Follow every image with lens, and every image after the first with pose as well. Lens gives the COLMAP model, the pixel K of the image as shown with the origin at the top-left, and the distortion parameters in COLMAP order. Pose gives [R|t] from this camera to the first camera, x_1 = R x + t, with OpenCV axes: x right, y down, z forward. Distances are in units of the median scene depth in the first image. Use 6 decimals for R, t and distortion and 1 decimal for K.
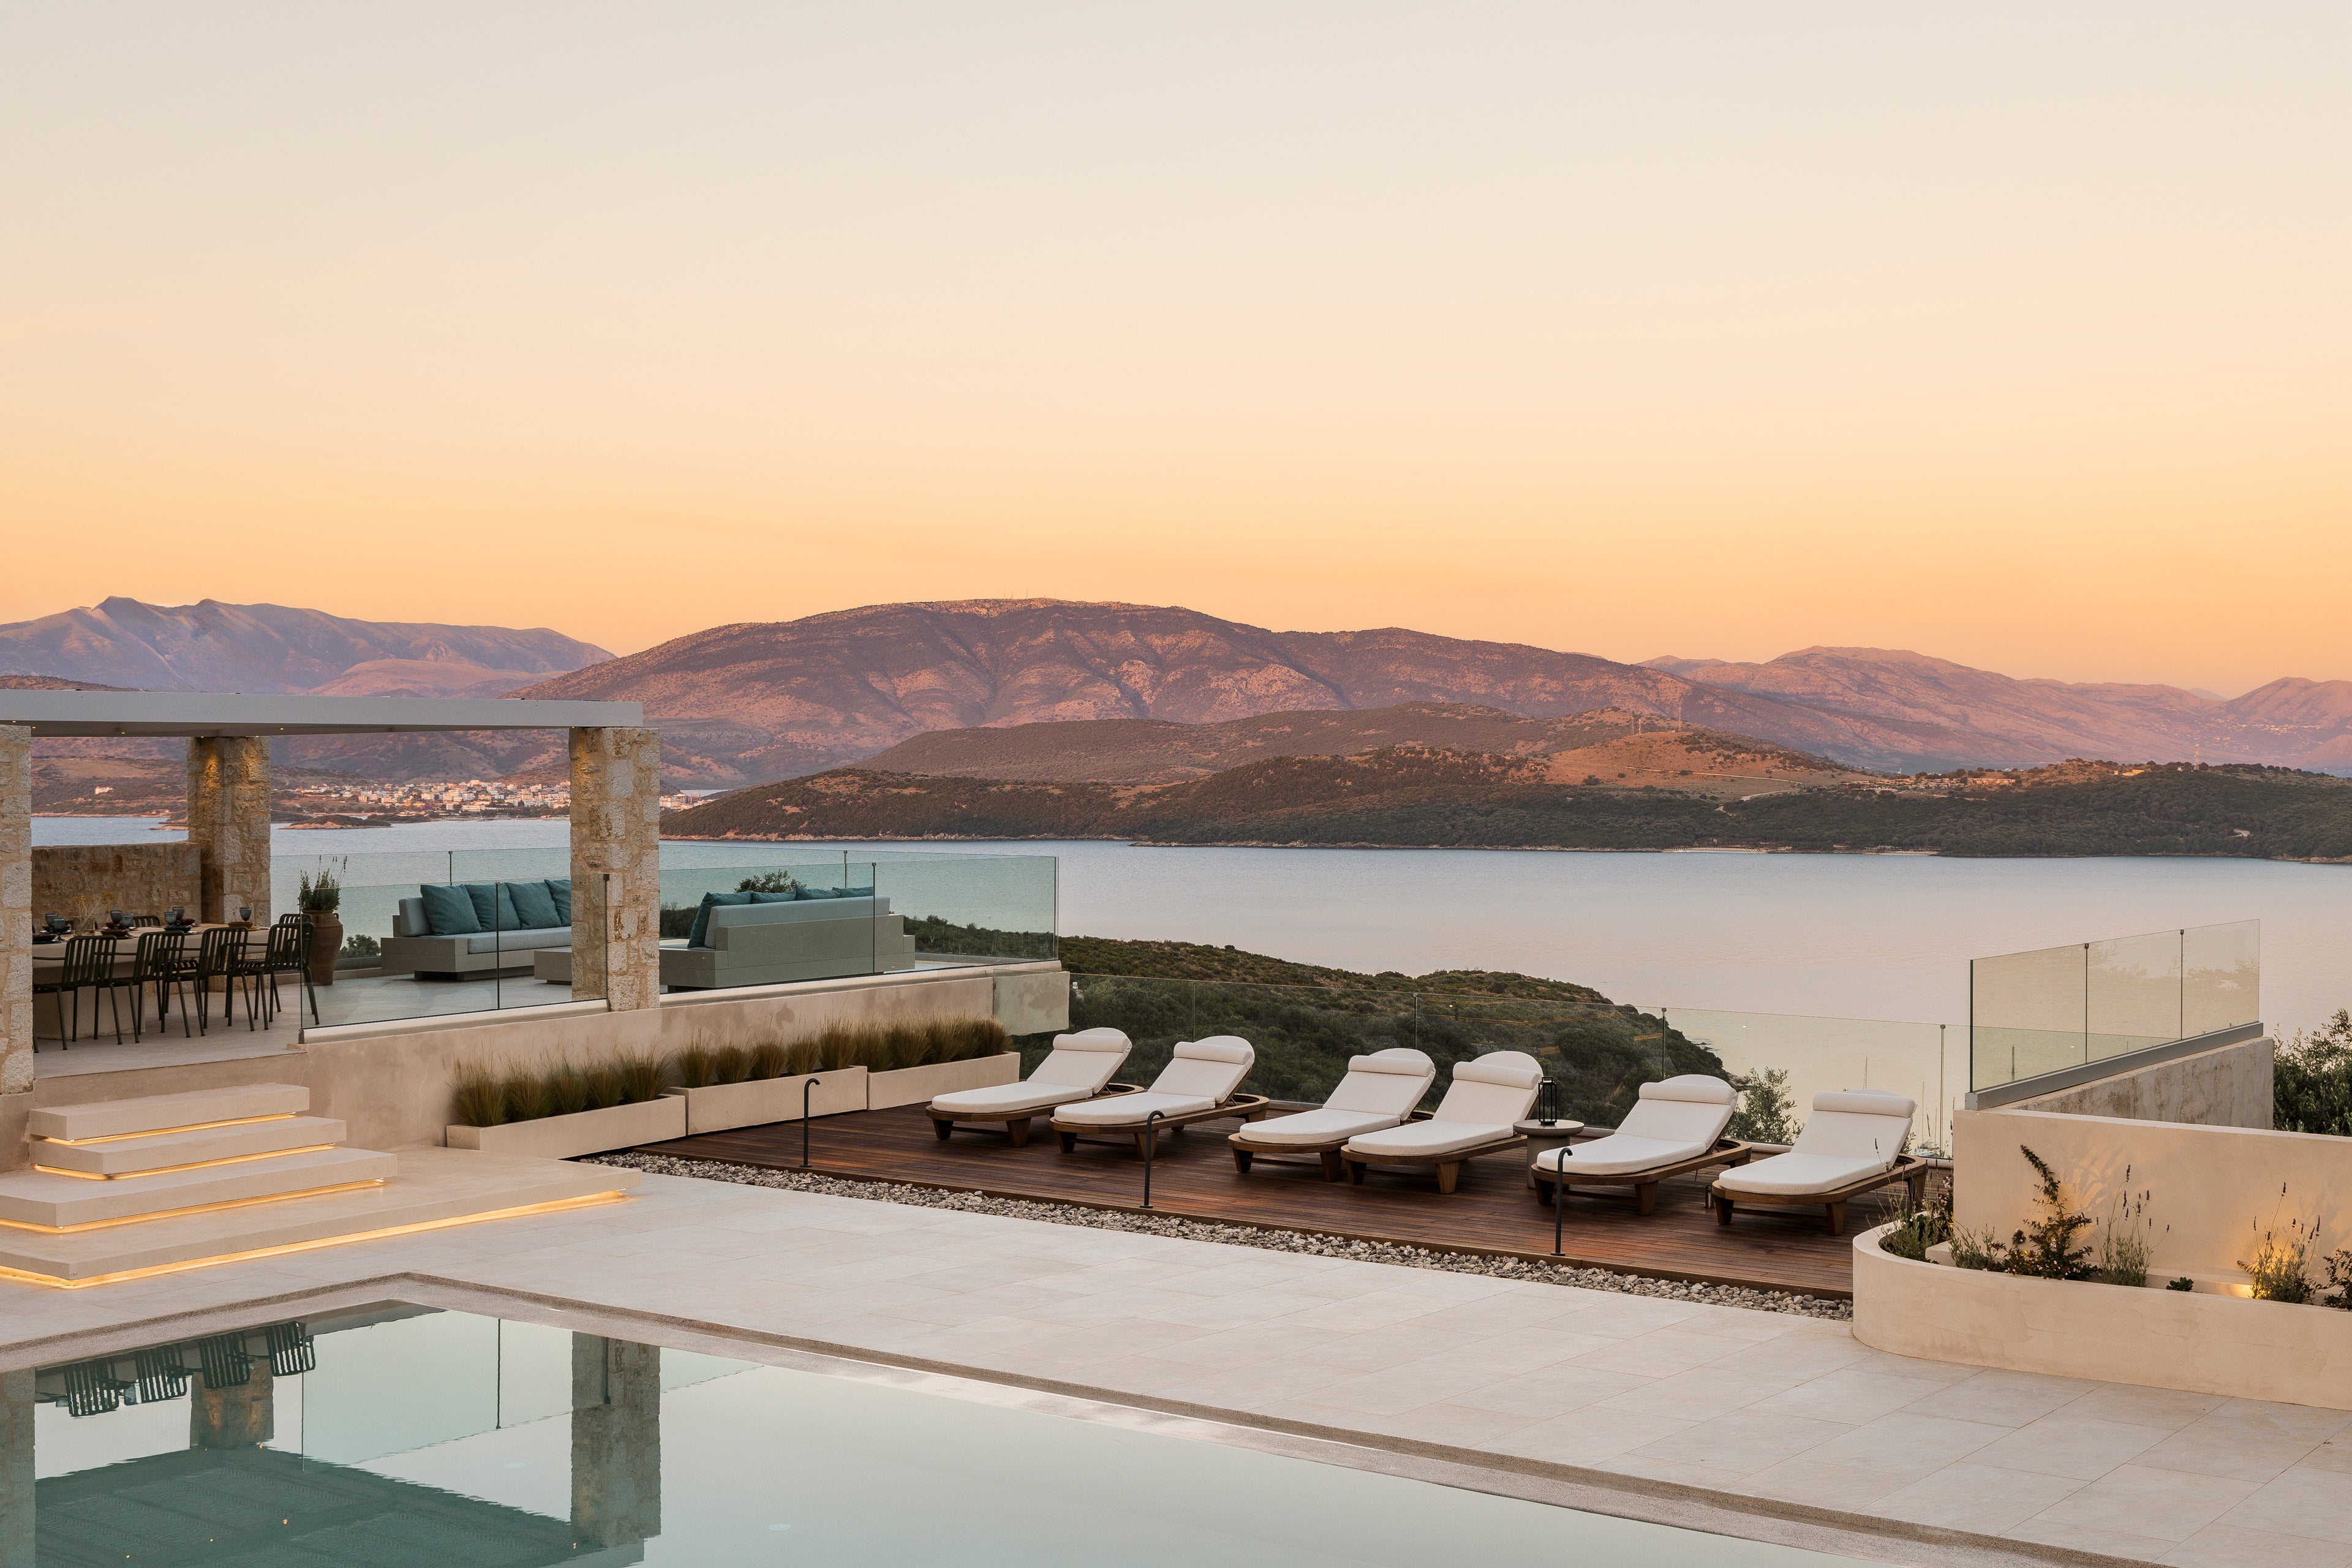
lens RADIAL K [[2871.0, 0, 1176.0], [0, 2871.0, 784.0], [0, 0, 1]] dist [0.002504, -0.000672]
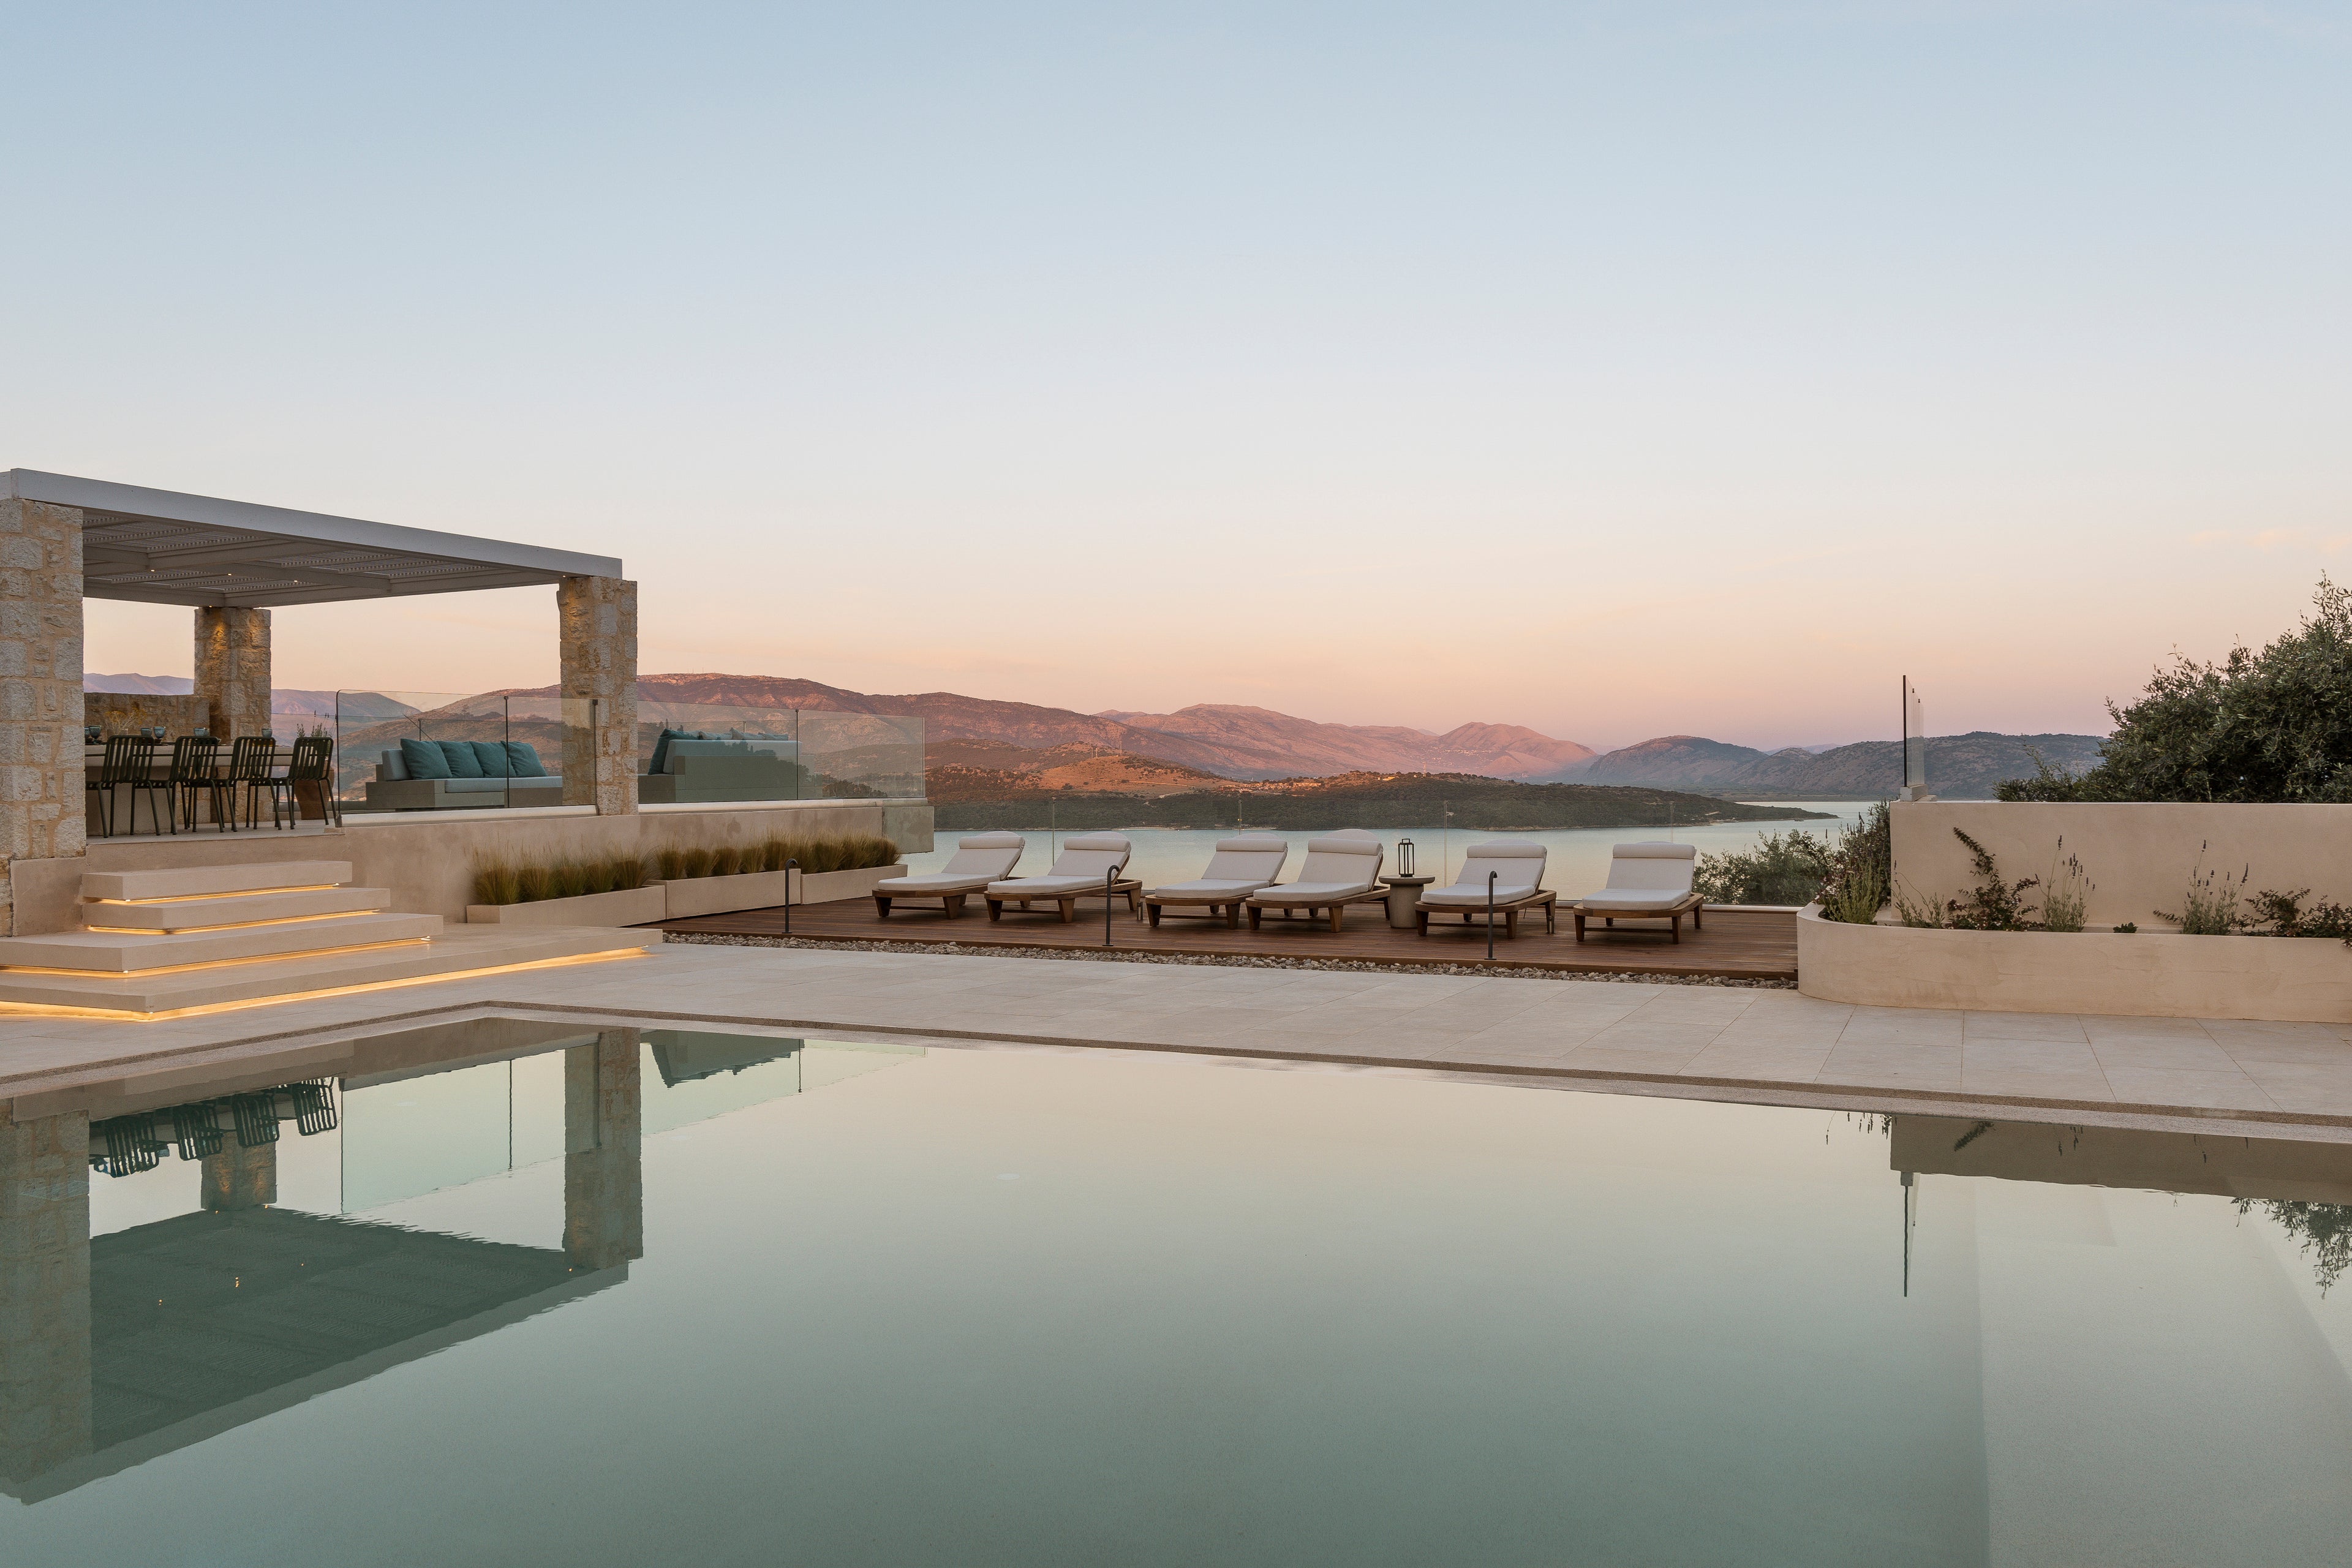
lens RADIAL K [[1770.7, 0, 1176.0], [0, 1770.7, 784.0], [0, 0, 1]] dist [-0.020735, -0.003315]
pose [[0.976829, -0.007749, 0.213881, -0.102144], [0.009498, 0.999929, -0.007152, 0.062503], [-0.213810, 0.009018, 0.976834, 0.201335]]
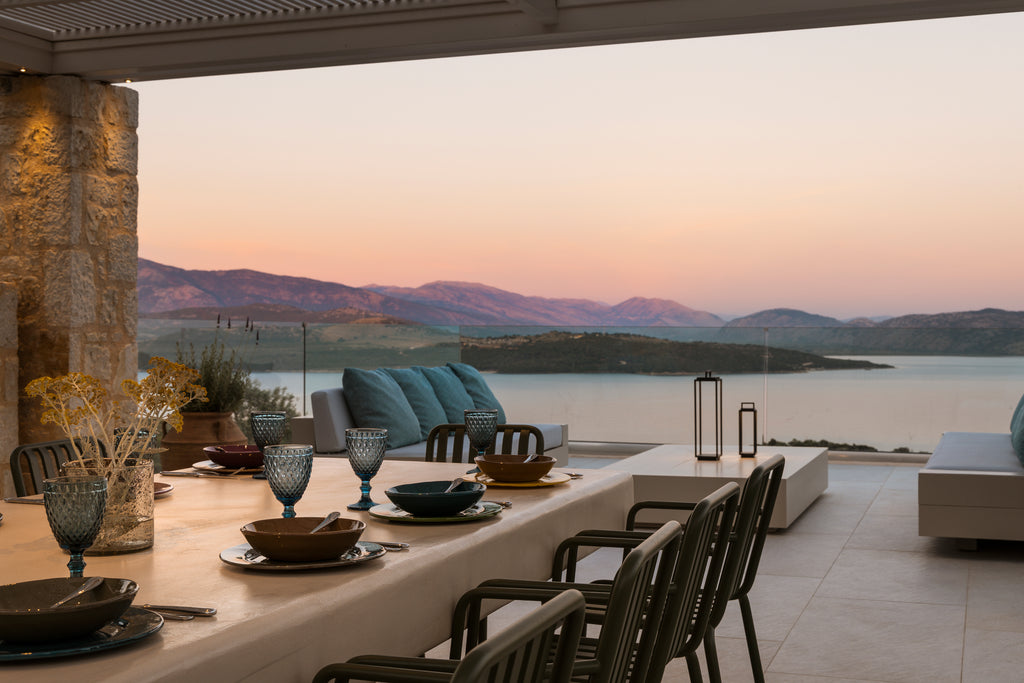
lens RADIAL K [[1250.0, 0, 512.0], [0, 1250.0, 341.5], [0, 0, 1]] dist [0.002504, -0.000672]
pose [[0.951004, 0.001283, 0.309175, -0.311084], [-0.000440, 0.999996, -0.002795, 0.029996], [-0.309177, 0.002522, 0.951001, 0.732932]]
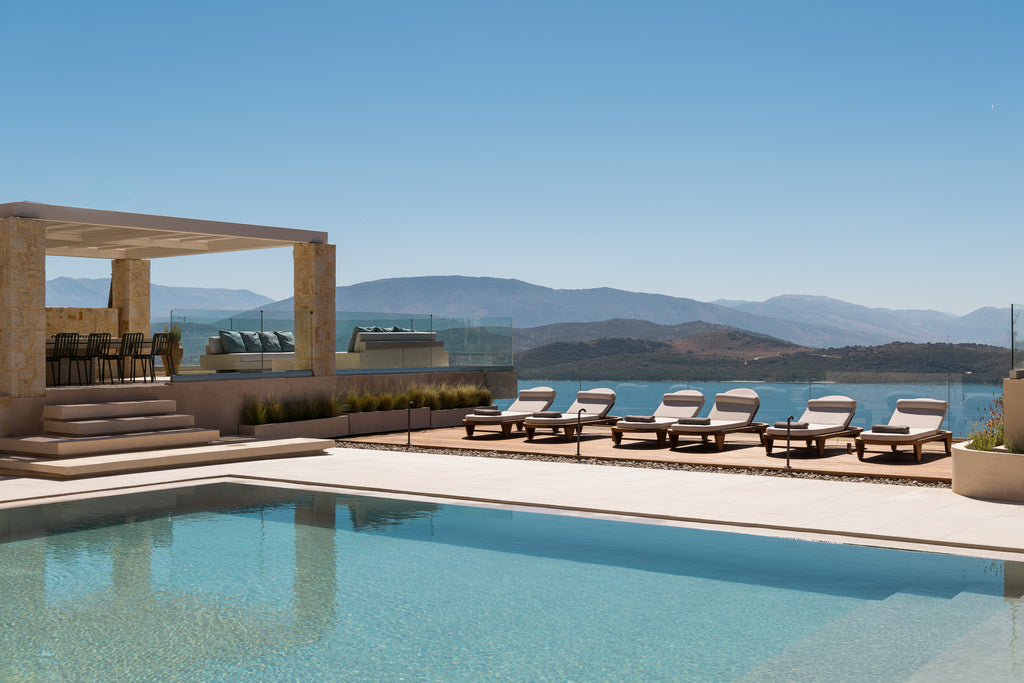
lens RADIAL K [[1213.4, 0, 512.0], [0, 1213.4, 341.5], [0, 0, 1]] dist [0.001693, -0.003492]
pose [[0.999994, -0.002538, 0.002341, -0.044170], [0.002572, 0.999891, -0.014542, 0.056861], [-0.002304, 0.014548, 0.999892, 0.085506]]
